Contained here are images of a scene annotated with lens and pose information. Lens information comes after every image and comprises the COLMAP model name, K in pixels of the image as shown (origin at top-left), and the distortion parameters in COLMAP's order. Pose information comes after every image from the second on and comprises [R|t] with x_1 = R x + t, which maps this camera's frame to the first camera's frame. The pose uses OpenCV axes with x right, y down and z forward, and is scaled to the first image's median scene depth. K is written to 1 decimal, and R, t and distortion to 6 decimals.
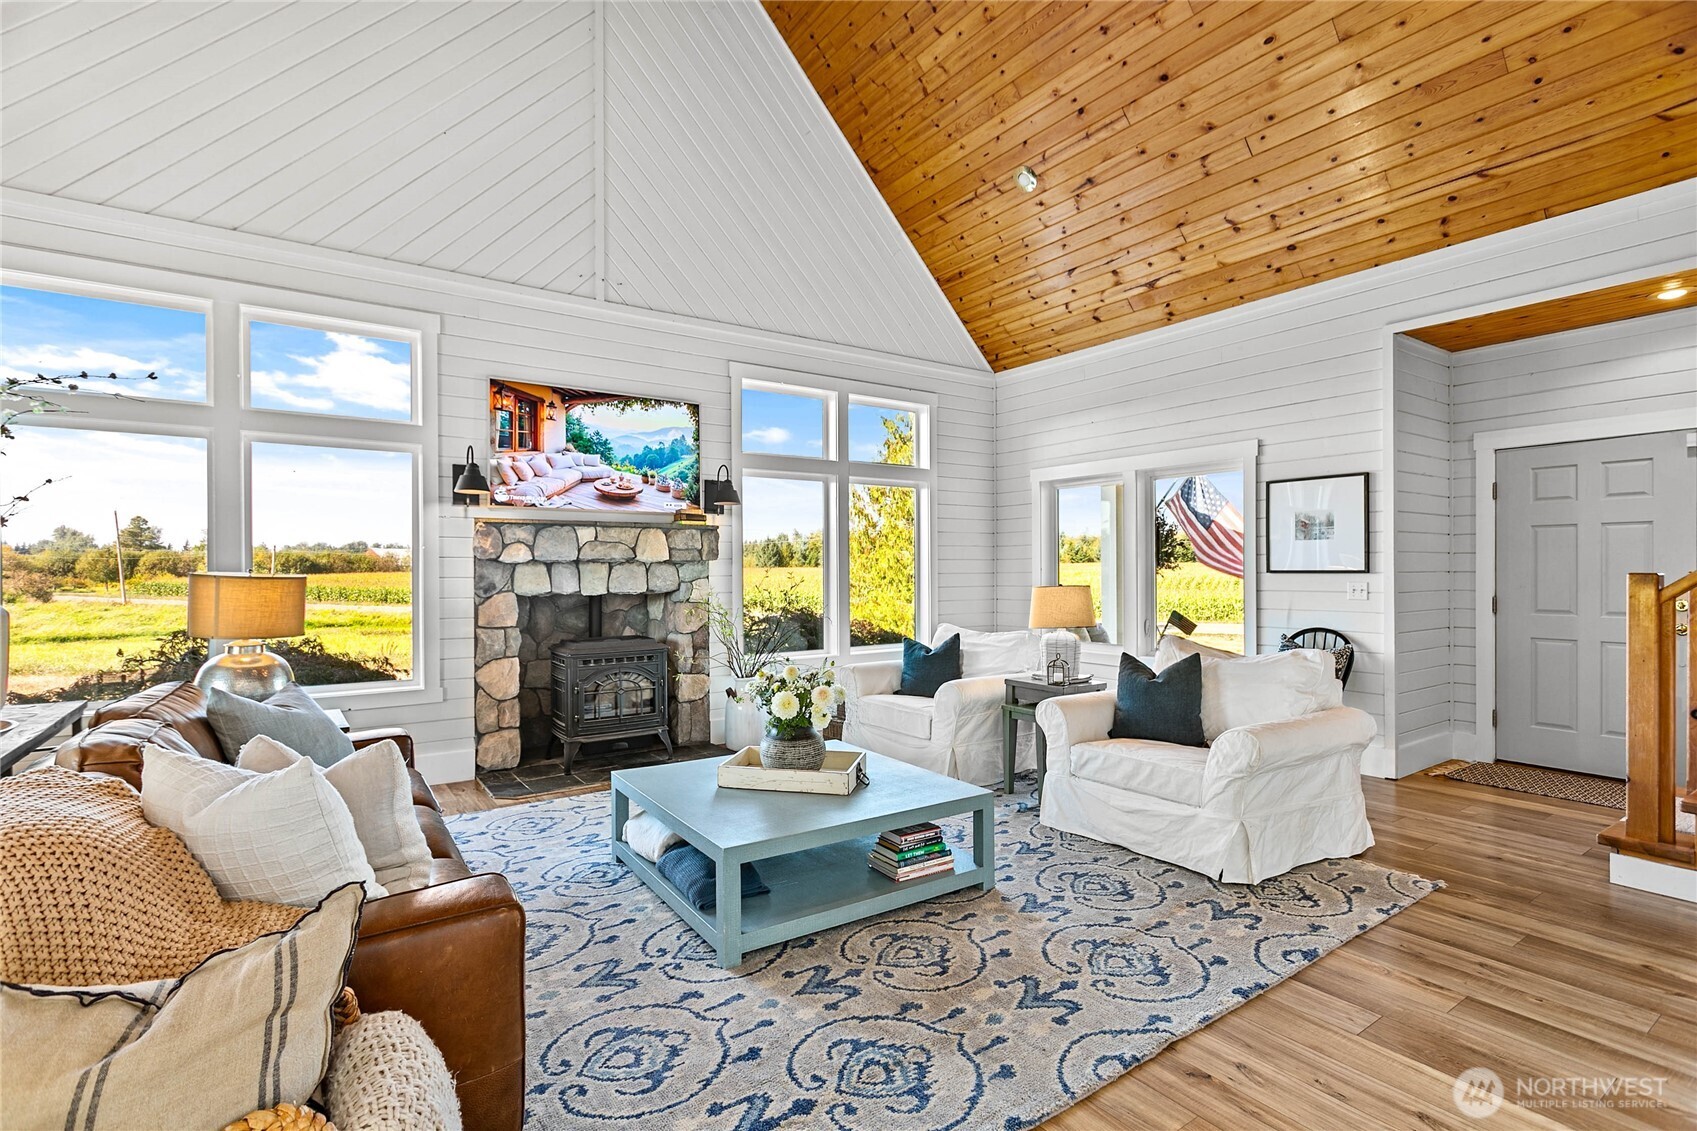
lens RADIAL K [[806.3, 0, 843.7], [0, 806.3, 569.6], [0, 0, 1]] dist [0.000972, 0.000866]
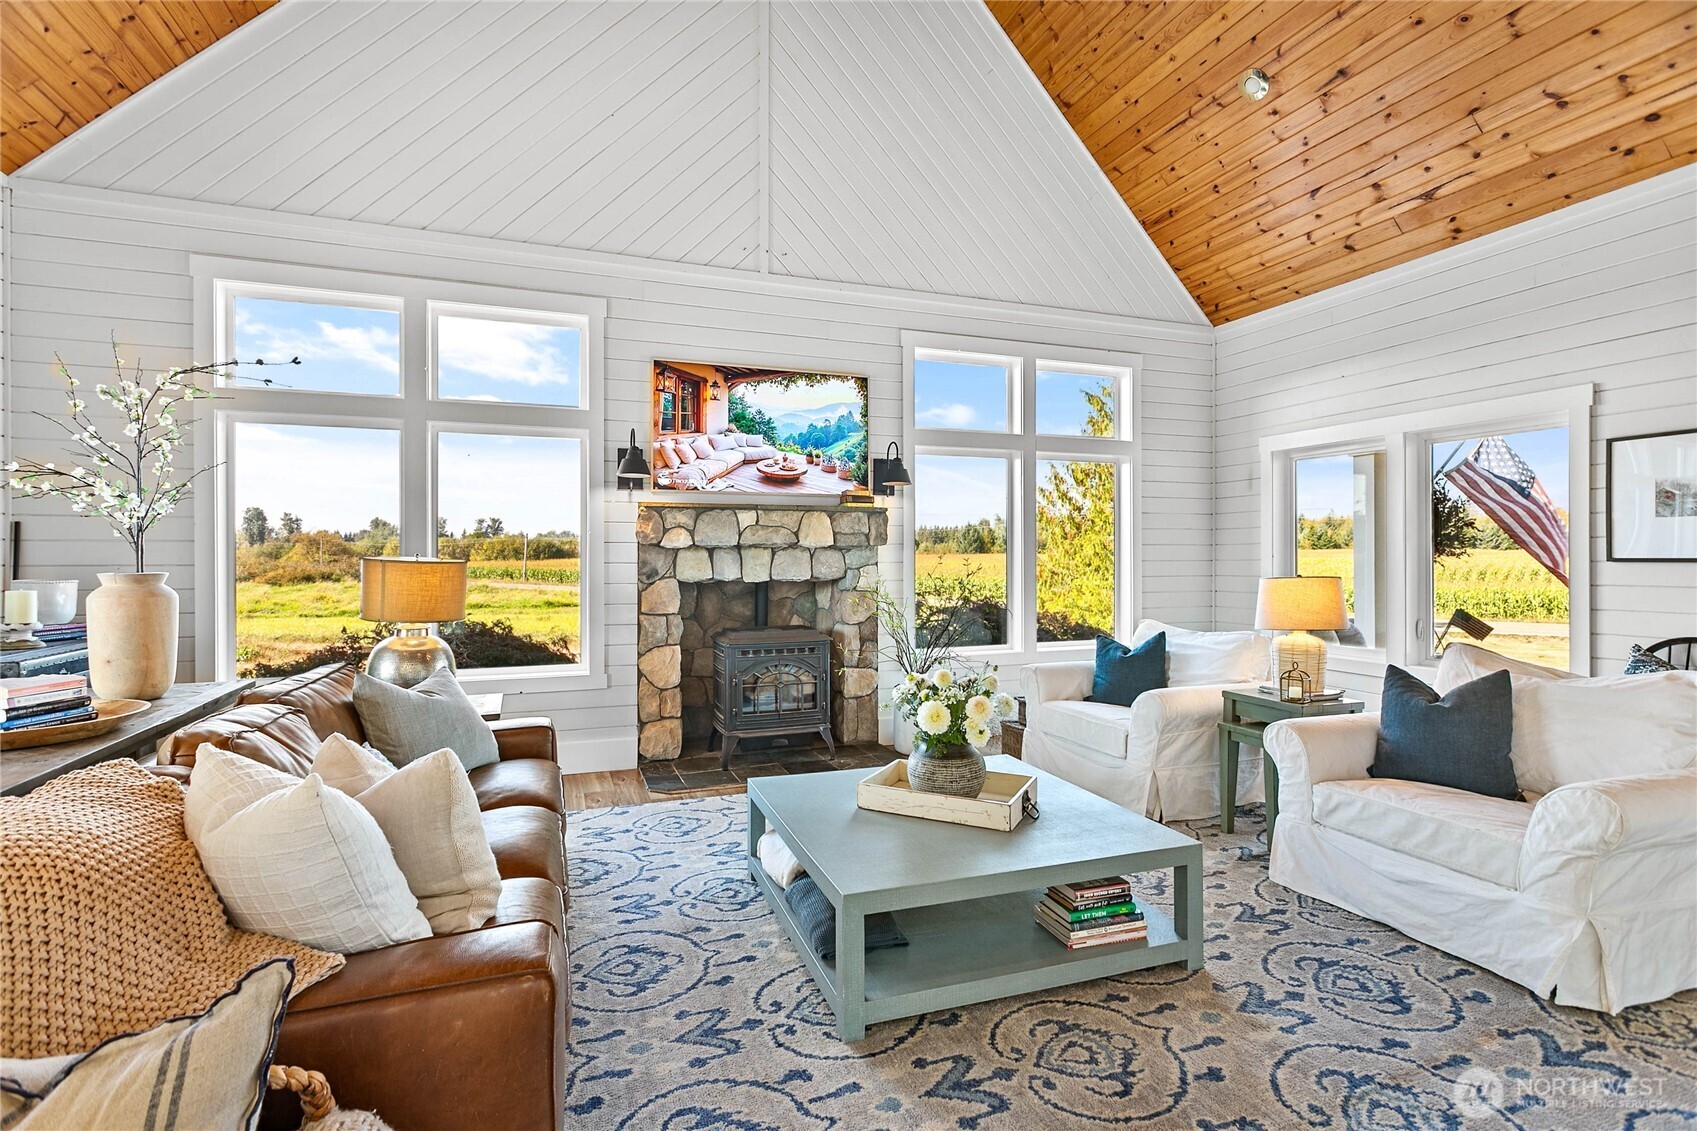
lens RADIAL K [[810.2, 0, 842.3], [0, 810.2, 555.8], [0, 0, 1]] dist [0.004773, 0.001087]
pose [[0.968967, 0.002720, -0.247176, 0.026289], [-0.002792, 0.999996, 0.000058, 0.000366], [0.247176, 0.000634, 0.968970, 0.097985]]
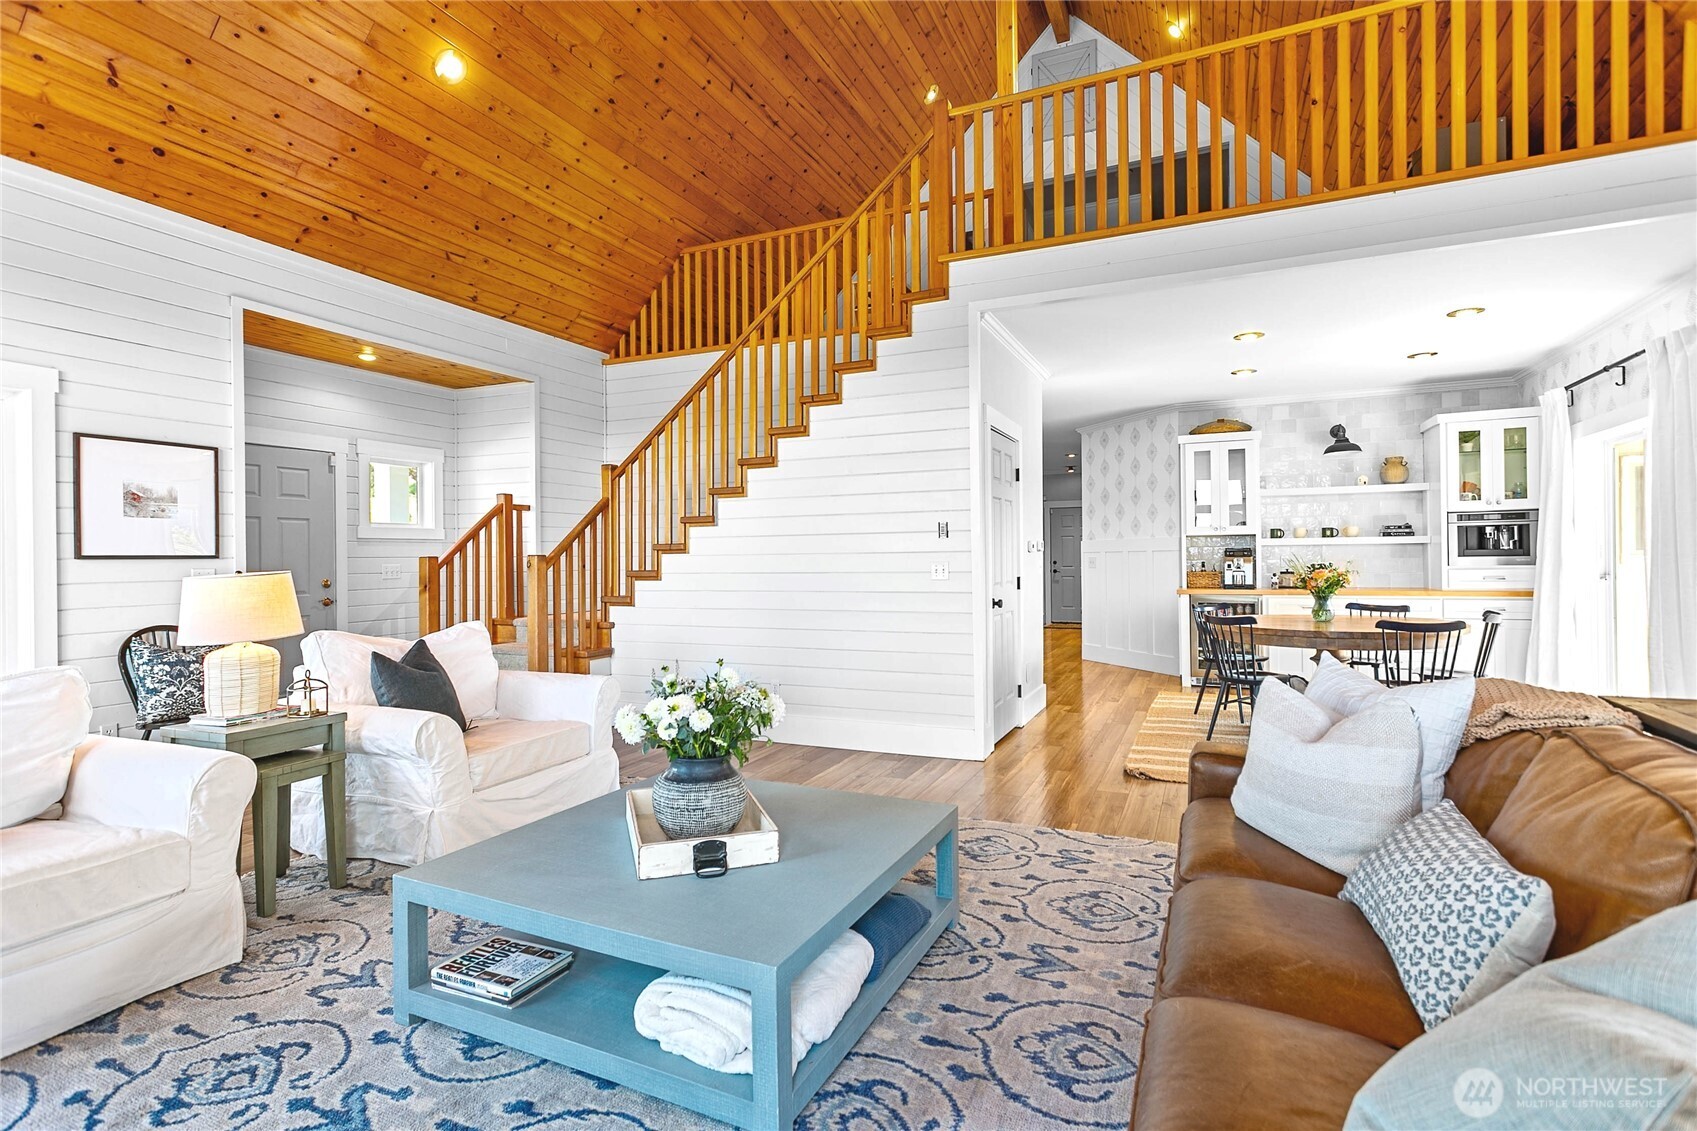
lens RADIAL K [[805.6, 0, 858.8], [0, 805.6, 558.8], [0, 0, 1]] dist [0.002718, 0.000876]
pose [[-0.525376, 0.006360, 0.850846, -0.475486], [0.011924, 0.999929, -0.000112, 0.012561], [-0.850786, 0.010086, -0.525415, 0.810702]]
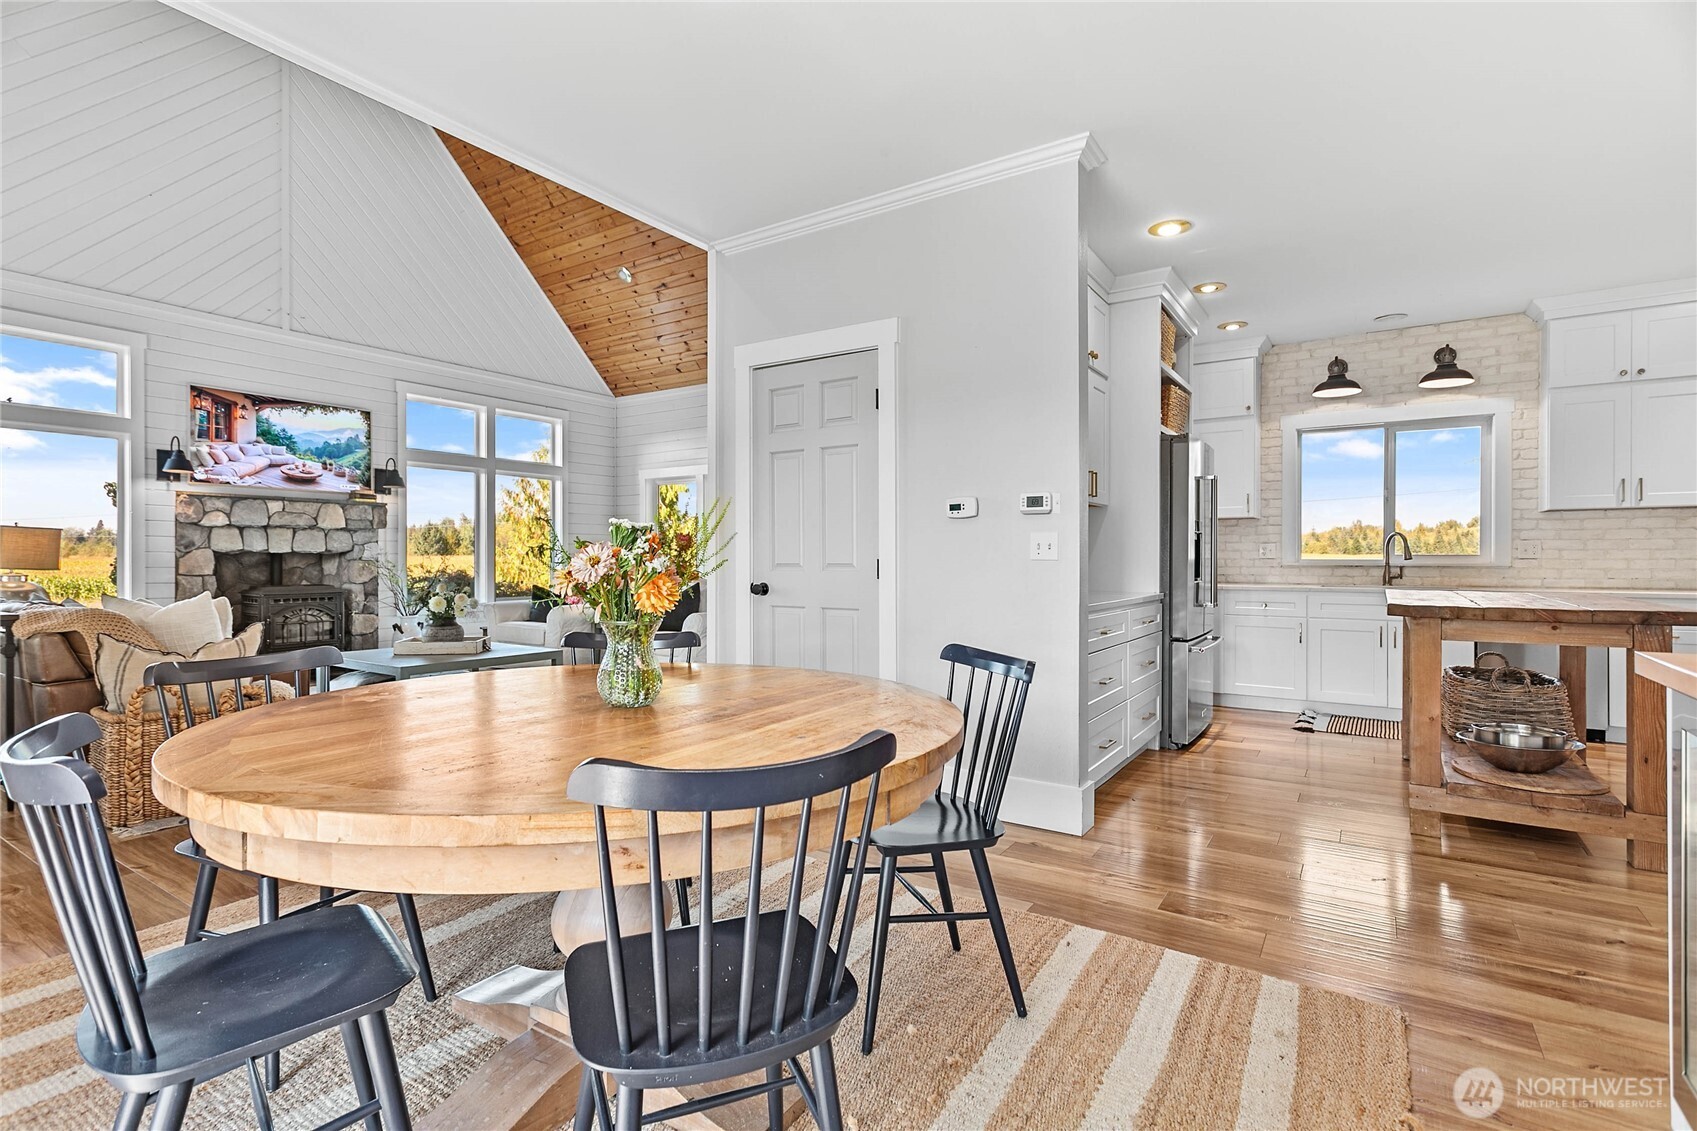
lens RADIAL K [[803.7, 0, 838.9], [0, 803.7, 559.6], [0, 0, 1]] dist [0.002778, -0.000053]
pose [[0.929859, 0.003360, 0.367901, 0.057613], [-0.003231, 0.999994, -0.000966, 0.042151], [-0.367903, -0.000290, 0.929864, -0.573348]]
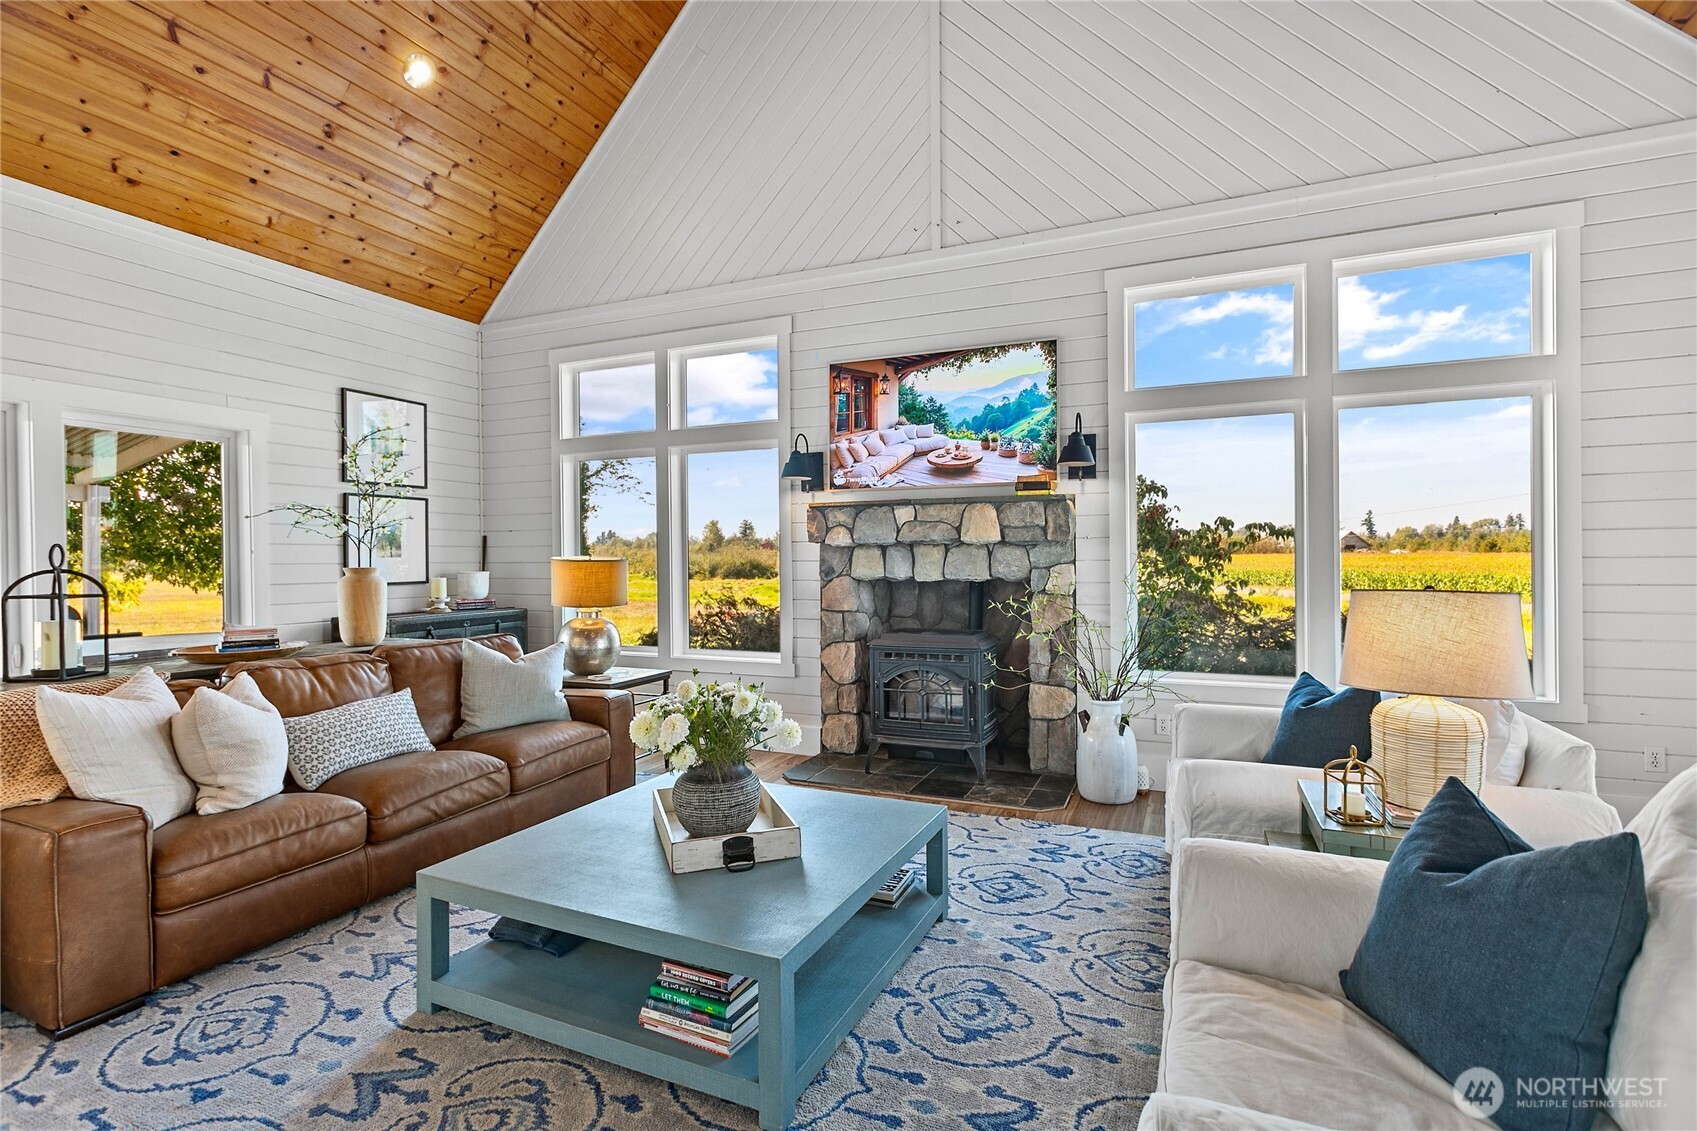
lens RADIAL K [[805.7, 0, 844.4], [0, 805.7, 558.3], [0, 0, 1]] dist [-0.001243, -0.000036]
pose [[0.523906, 0.002220, -0.851773, 0.411838], [0.004245, 0.999977, 0.005217, 0.000966], [0.851765, -0.006350, 0.523885, 0.460815]]
